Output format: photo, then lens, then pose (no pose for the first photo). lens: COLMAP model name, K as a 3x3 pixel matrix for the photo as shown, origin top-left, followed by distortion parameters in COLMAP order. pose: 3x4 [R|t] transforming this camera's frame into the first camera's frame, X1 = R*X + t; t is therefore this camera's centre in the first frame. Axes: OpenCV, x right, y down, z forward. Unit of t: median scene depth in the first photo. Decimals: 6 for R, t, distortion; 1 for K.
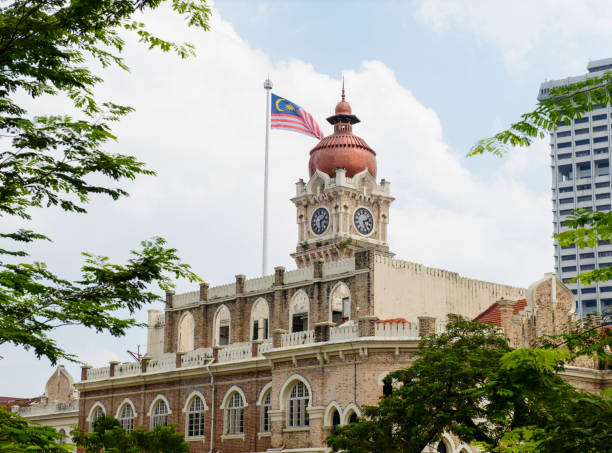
lens RADIAL K [[1277.6, 0, 307.1], [0, 1277.6, 197.4], [0, 0, 1]] dist [0.022945, -0.034315]
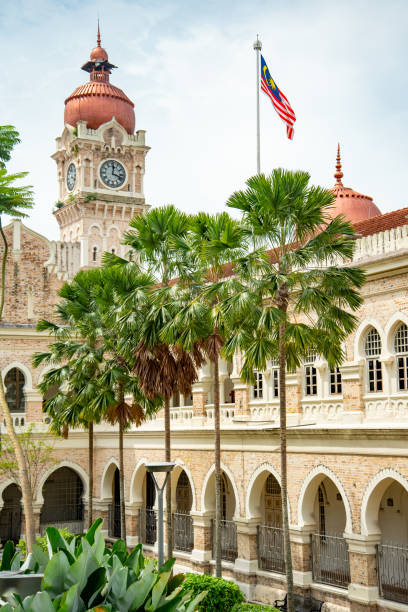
lens RADIAL K [[1081.4, 0, 204.0], [0, 1081.4, 306.0], [0, 0, 1]] dist [0.496577, 0.010486]
pose [[0.967750, -0.050284, -0.246843, 0.464613], [0.081700, 0.989561, 0.118722, 0.037050], [0.238296, -0.135060, 0.961756, 0.290806]]
